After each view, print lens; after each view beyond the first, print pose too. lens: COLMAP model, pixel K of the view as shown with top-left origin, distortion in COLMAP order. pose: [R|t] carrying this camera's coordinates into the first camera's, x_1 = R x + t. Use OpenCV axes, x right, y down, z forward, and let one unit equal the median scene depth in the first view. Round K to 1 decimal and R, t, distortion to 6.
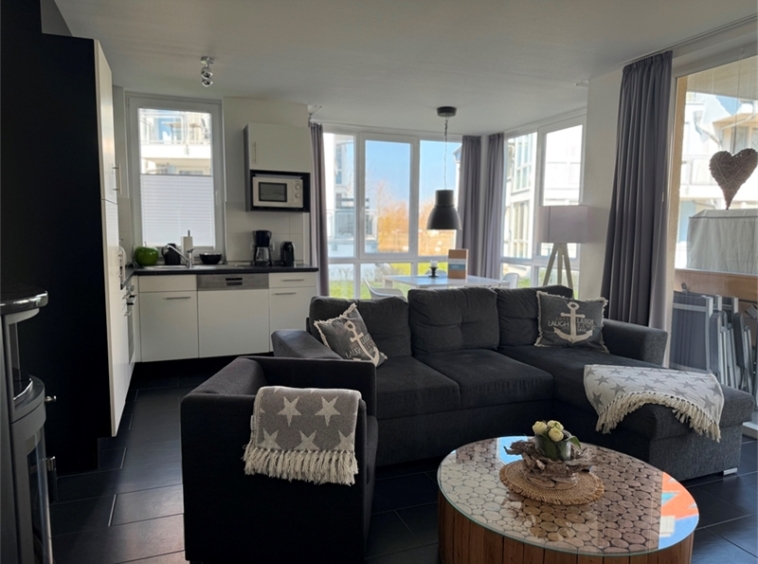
lens RADIAL K [[524.1, 0, 379.0], [0, 524.1, 282.0], [0, 0, 1]] dist [0.097373, -0.155261]
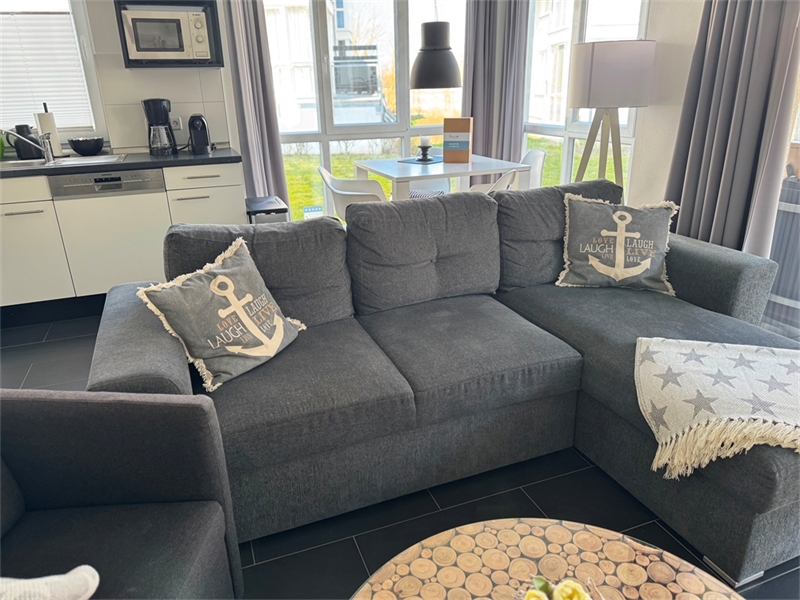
lens RADIAL K [[554.8, 0, 400.0], [0, 554.8, 300.0], [0, 0, 1]] dist [0.075775, -0.102556]
pose [[0.999525, -0.029313, -0.009508, 0.113212], [0.030782, 0.964239, 0.263242, -0.042256], [0.001451, -0.263409, 0.964683, 0.349586]]
